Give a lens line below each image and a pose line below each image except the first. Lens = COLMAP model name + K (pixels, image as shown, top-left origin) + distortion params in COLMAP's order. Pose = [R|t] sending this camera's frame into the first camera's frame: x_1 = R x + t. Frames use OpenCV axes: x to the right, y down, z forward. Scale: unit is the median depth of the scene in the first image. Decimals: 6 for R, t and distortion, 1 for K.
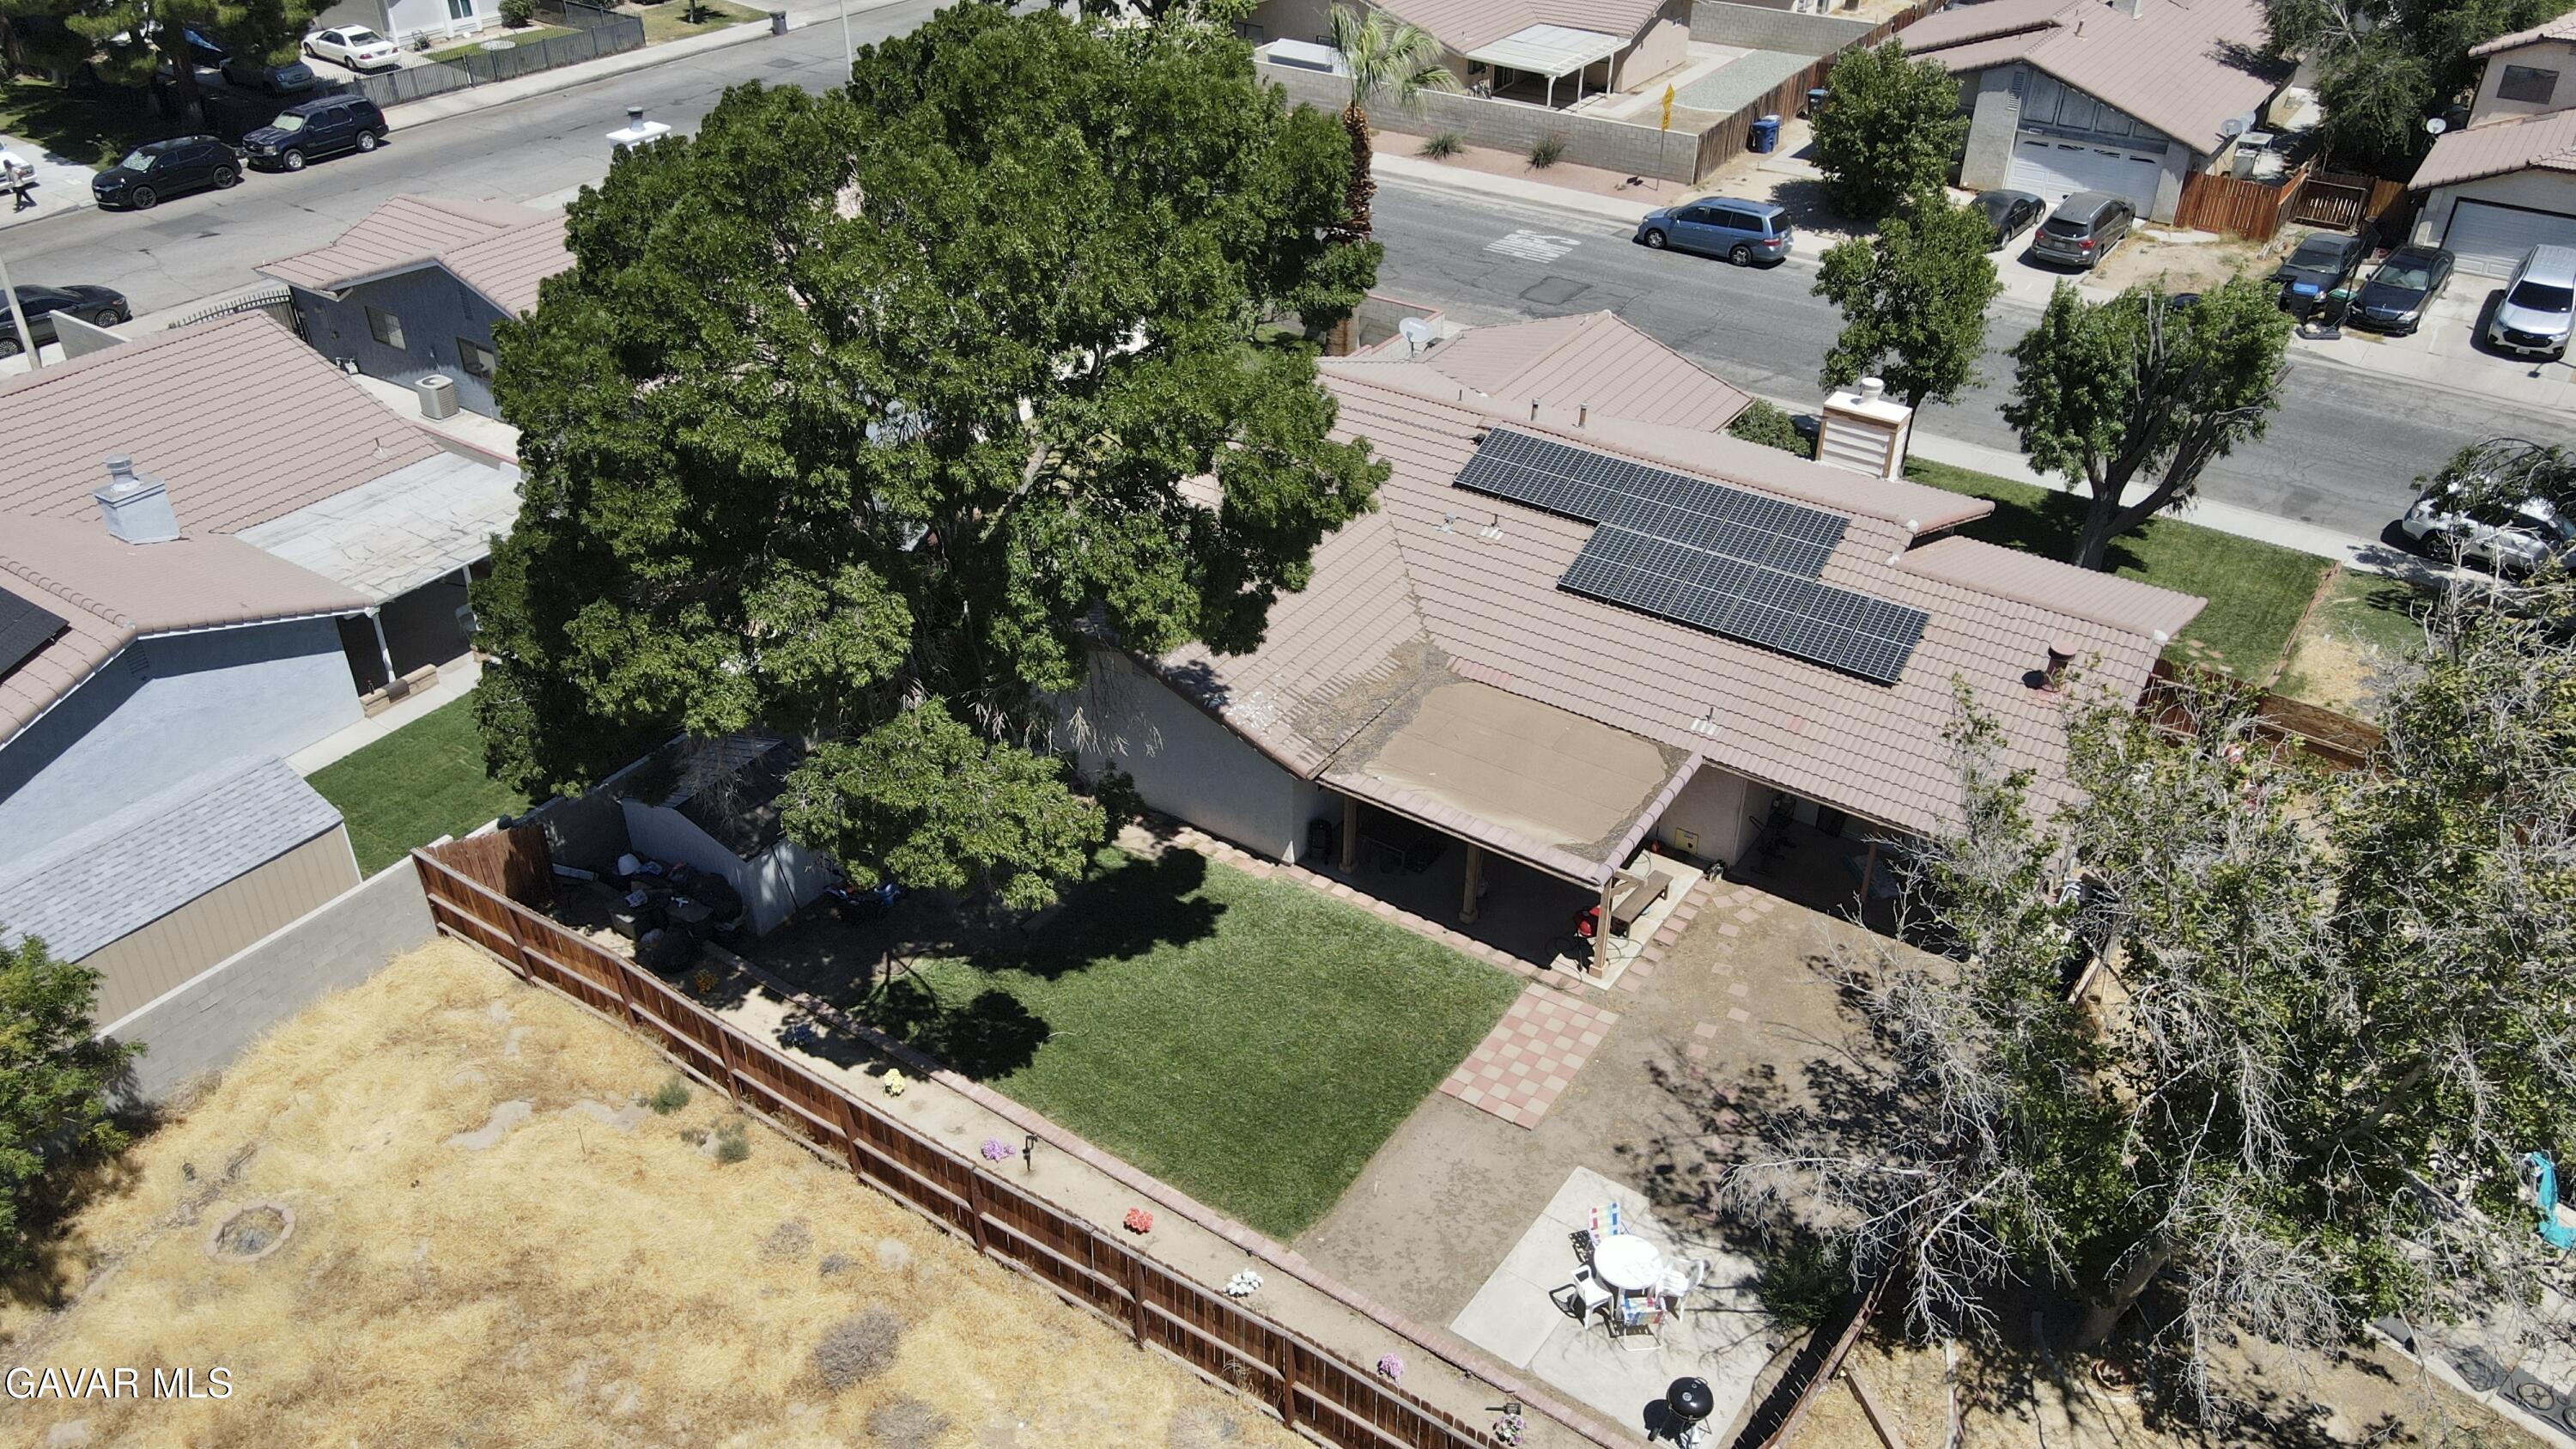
lens RADIAL K [[1853.5, 0, 1280.0], [0, 1853.5, 725.9], [0, 0, 1]] dist [0.004933, 0.002642]
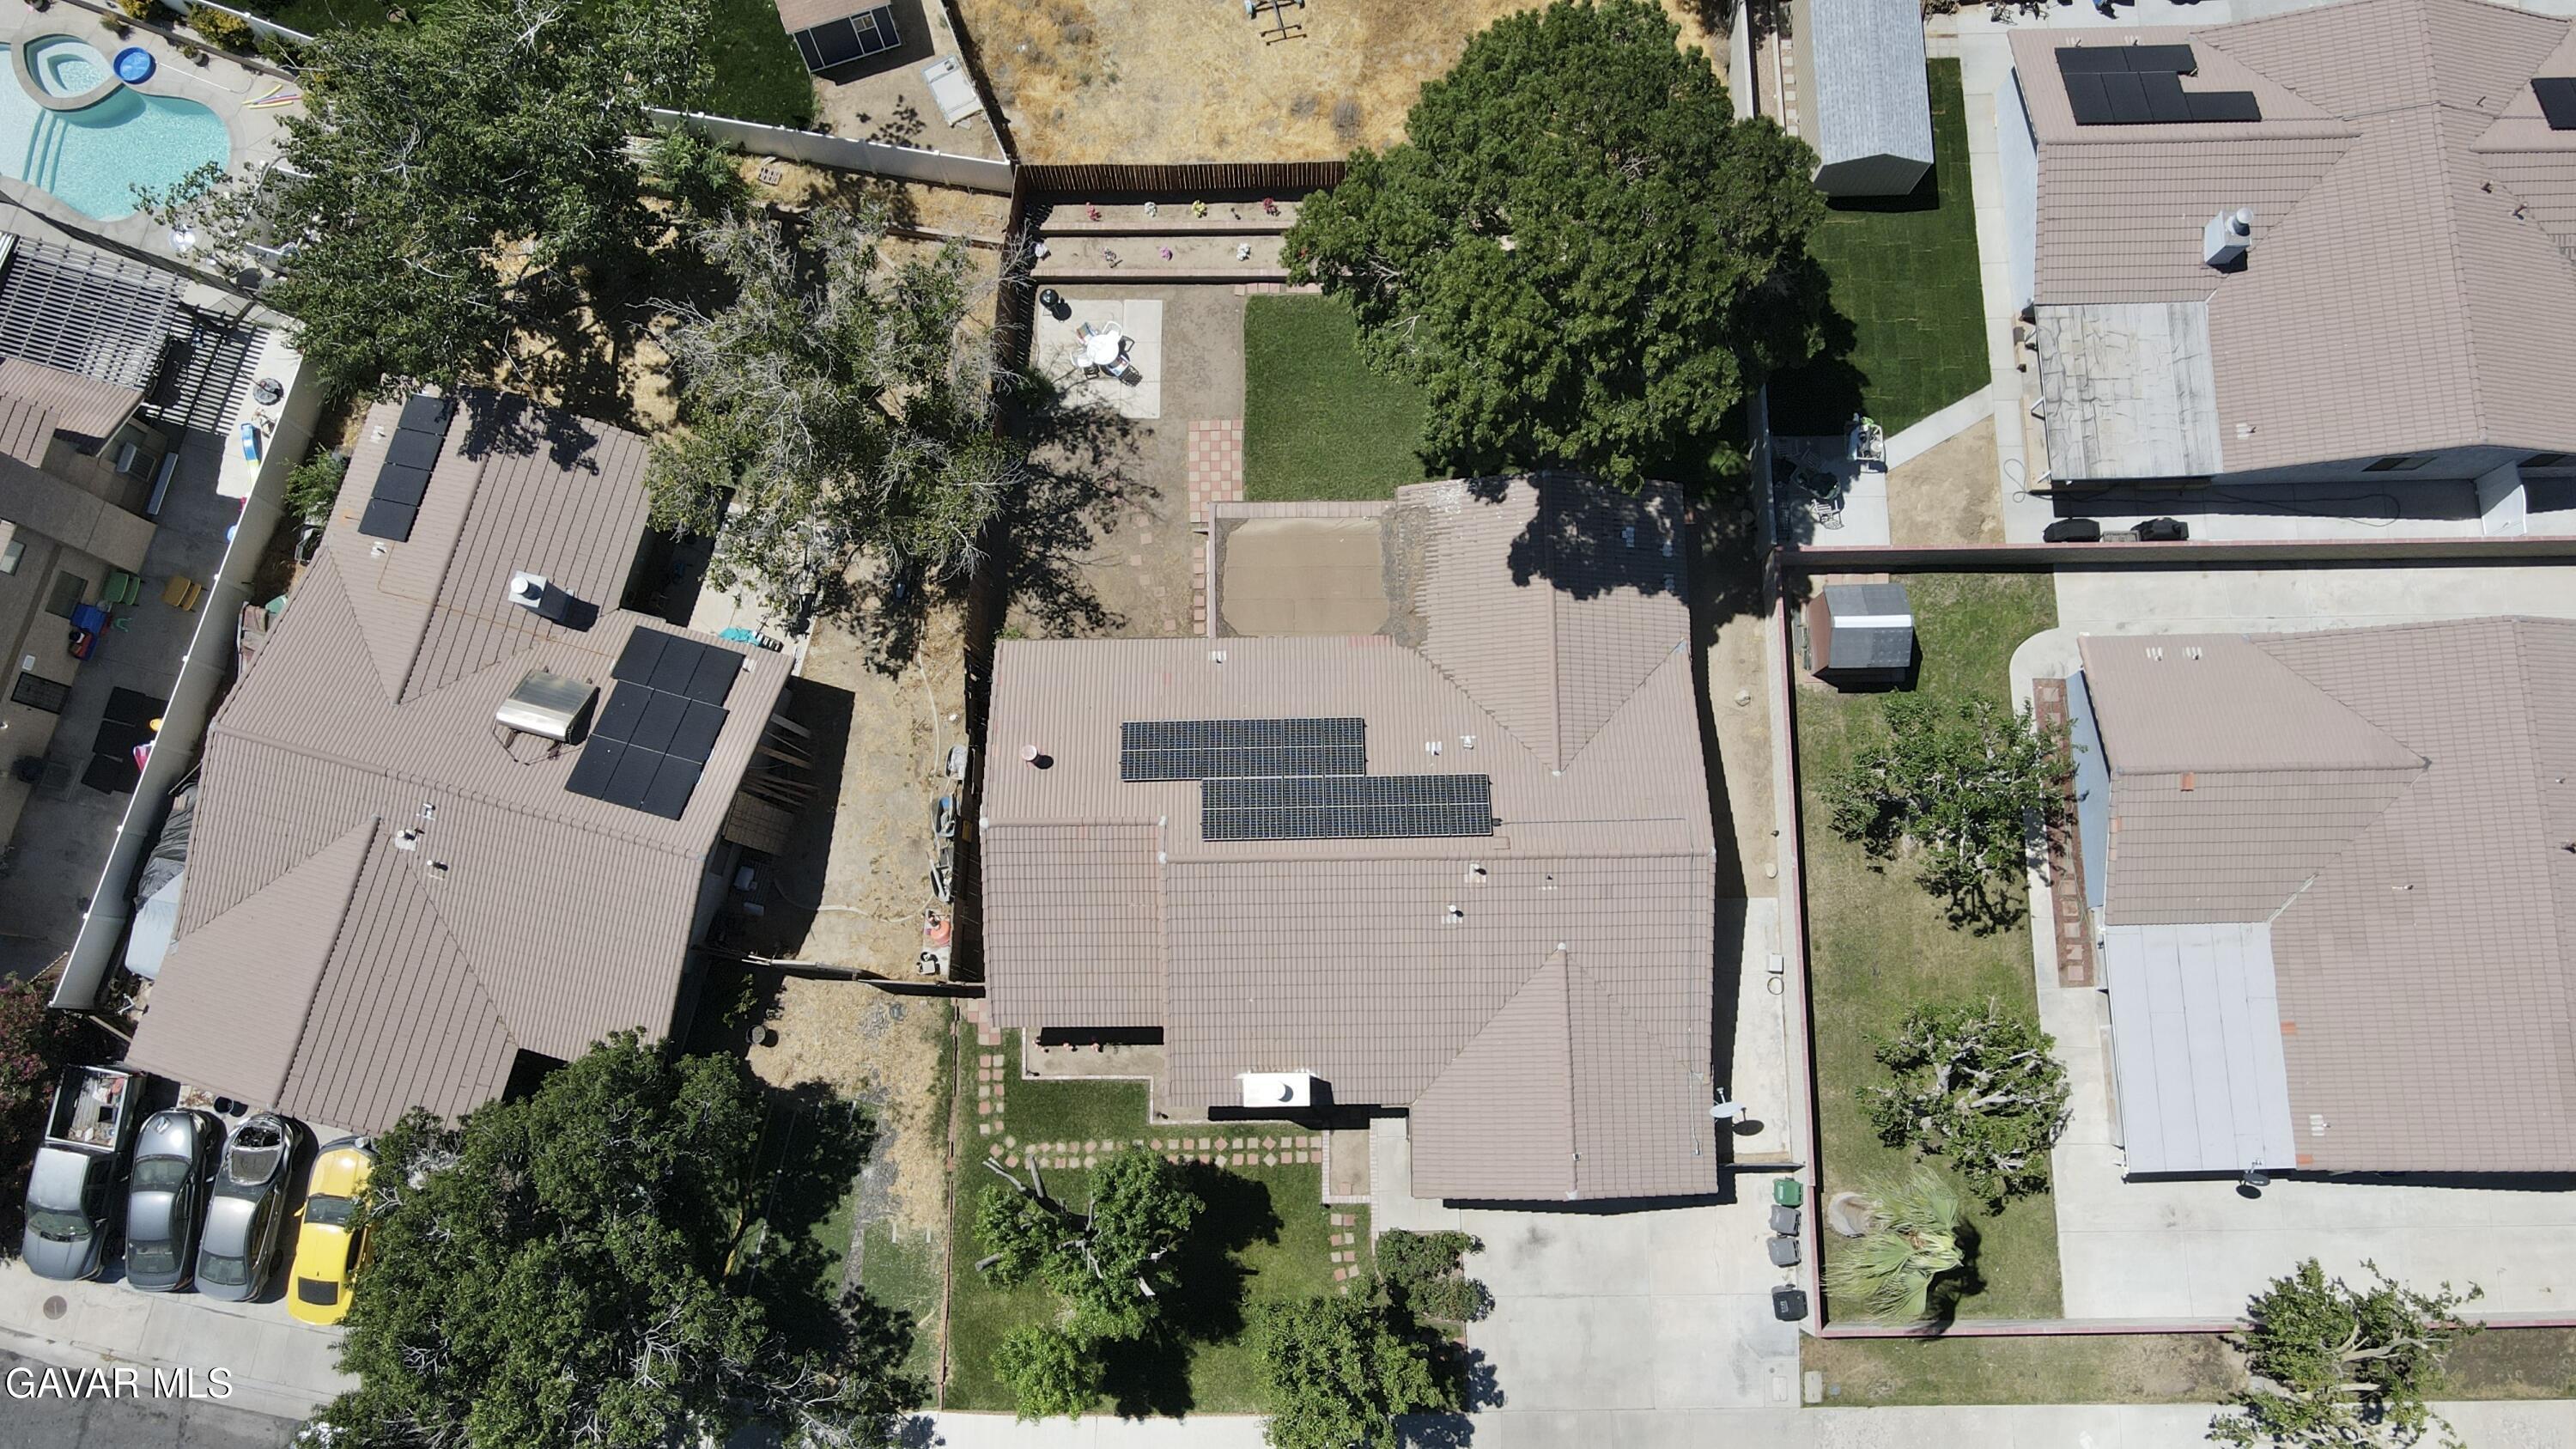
lens RADIAL K [[1867.5, 0, 1298.3], [0, 1867.5, 727.5], [0, 0, 1]] dist [-0.003361, 0.044590]
pose [[-0.816931, 0.567190, -0.104493, 0.441930], [-0.311058, -0.280745, 0.907978, -1.748843], [0.485661, 0.774259, 0.405779, 0.508342]]
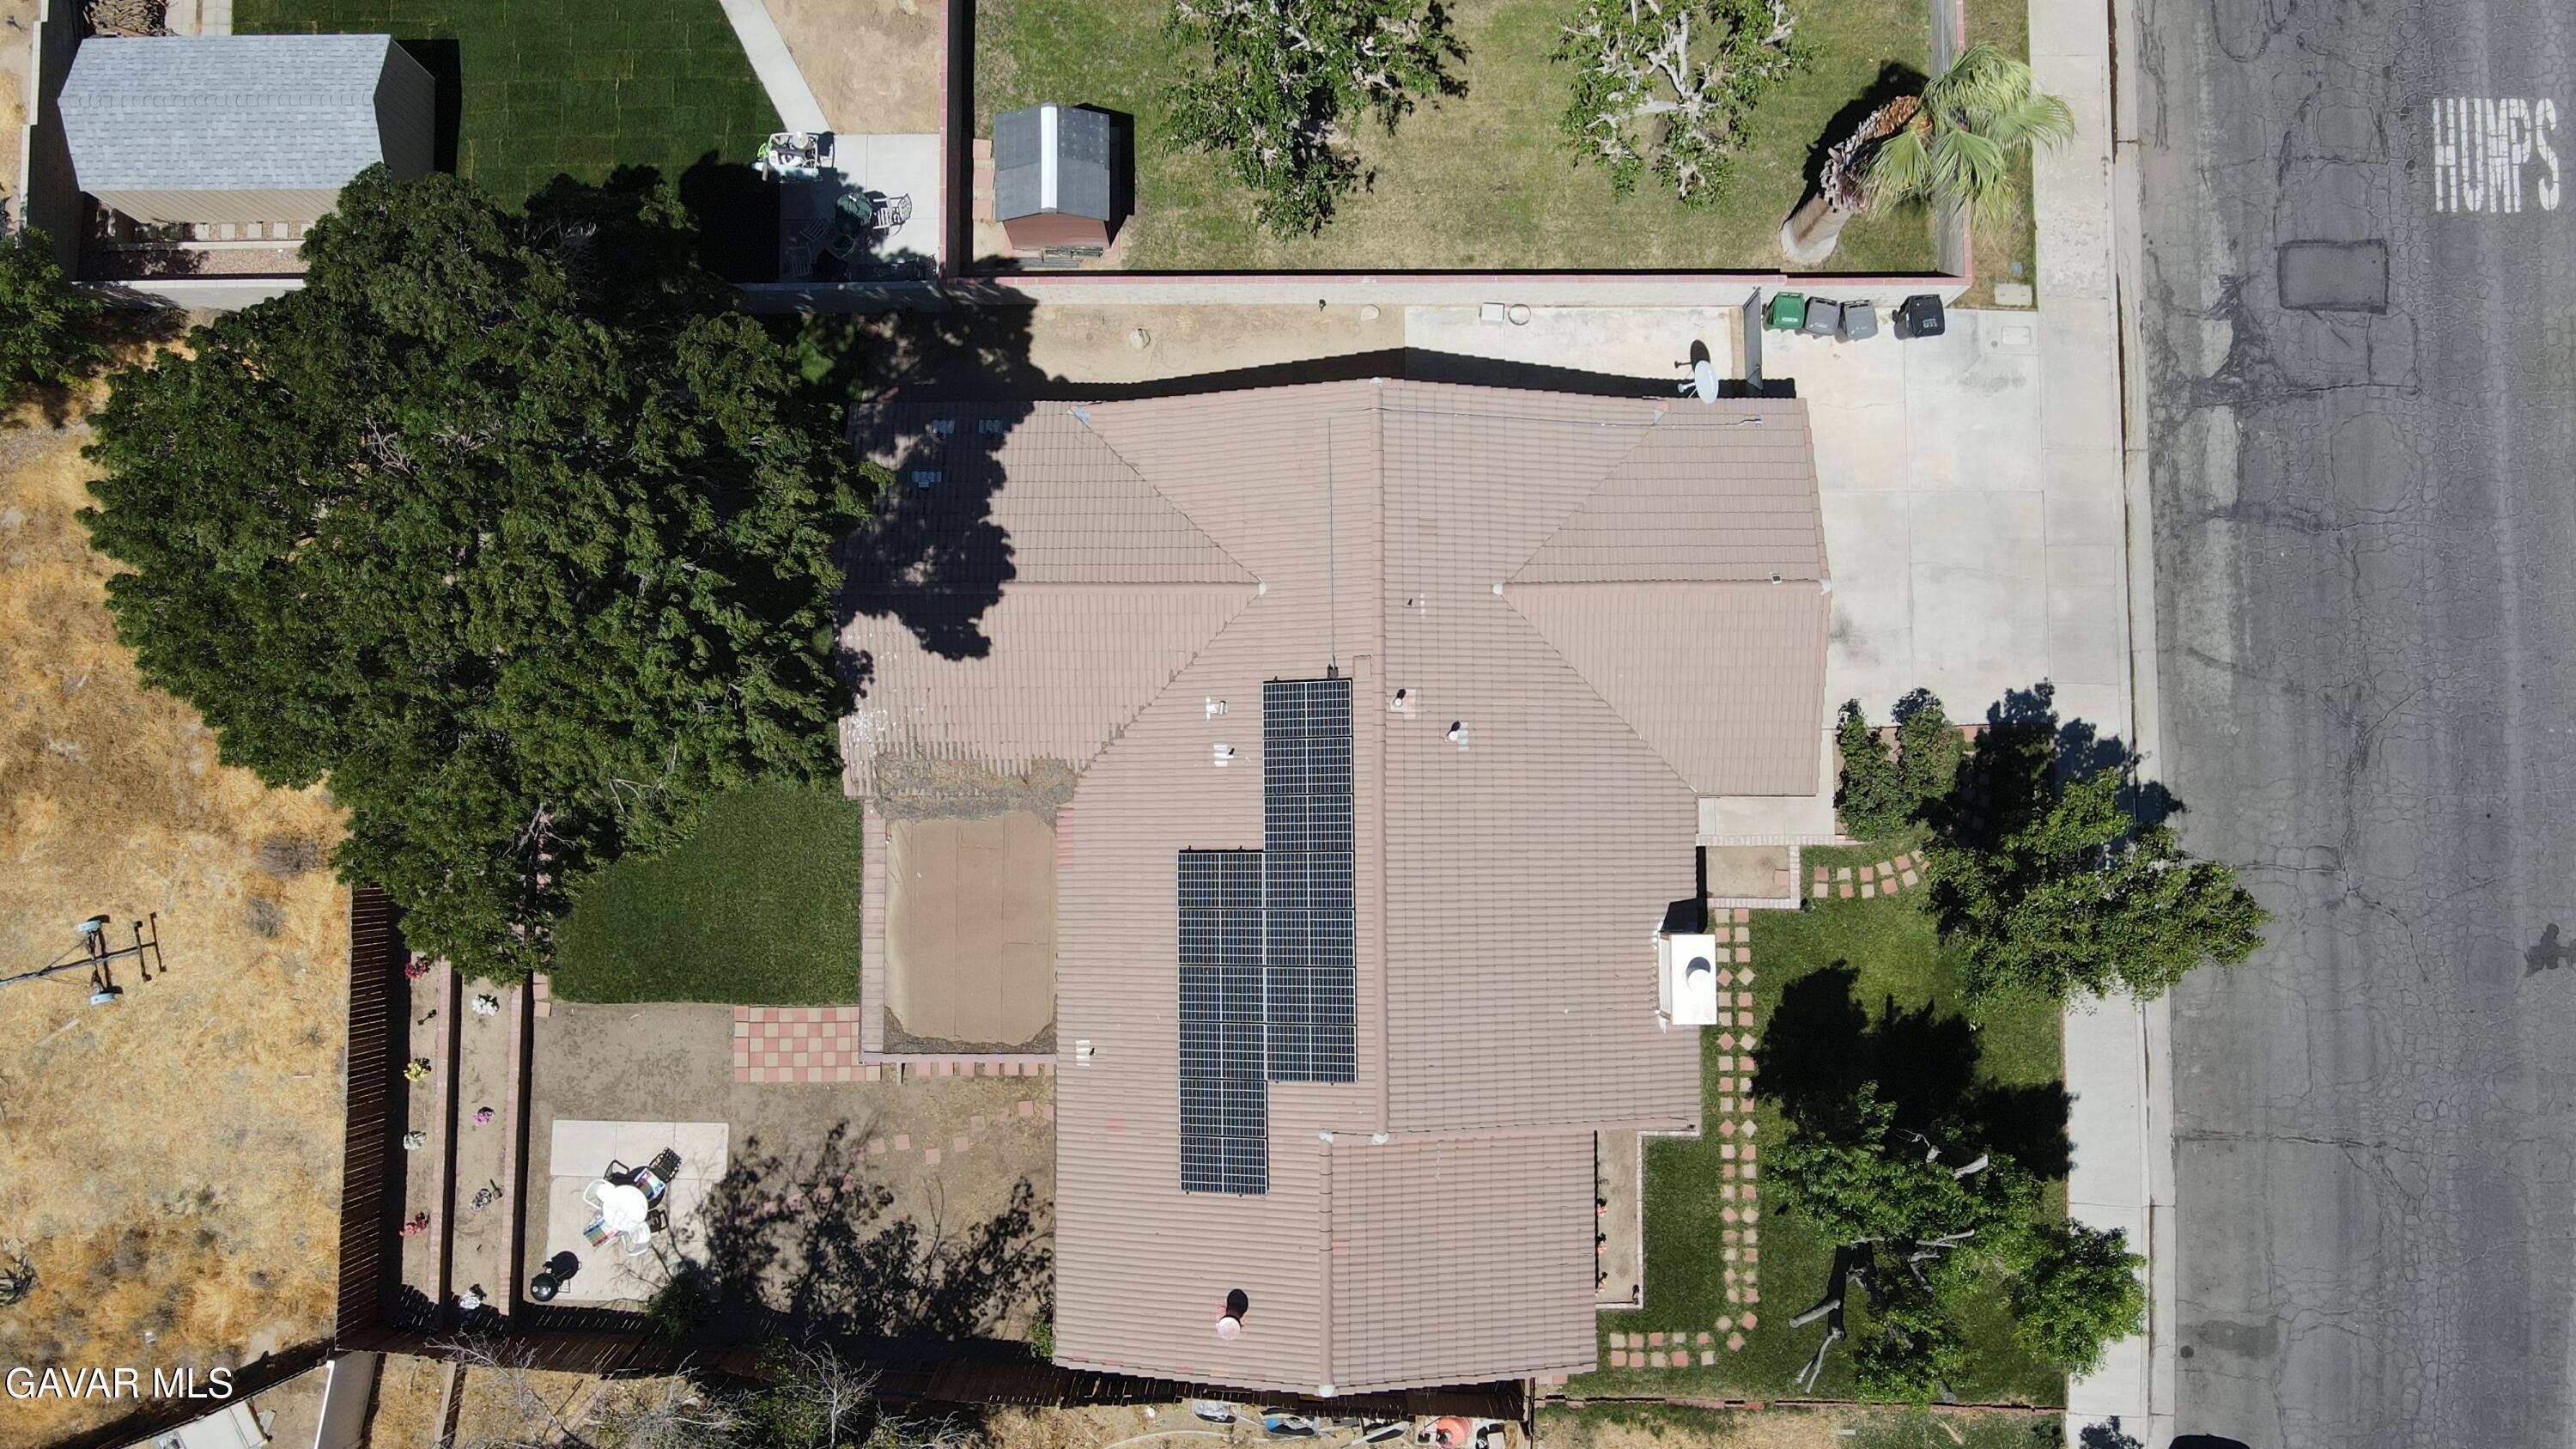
lens RADIAL K [[1867.5, 0, 1298.3], [0, 1867.5, 727.5], [0, 0, 1]] dist [-0.003361, 0.044590]
pose [[0.569009, 0.819794, -0.064544, 0.254078], [-0.429713, 0.363341, 0.826638, -1.260321], [0.701125, -0.442629, 0.559020, 0.635864]]
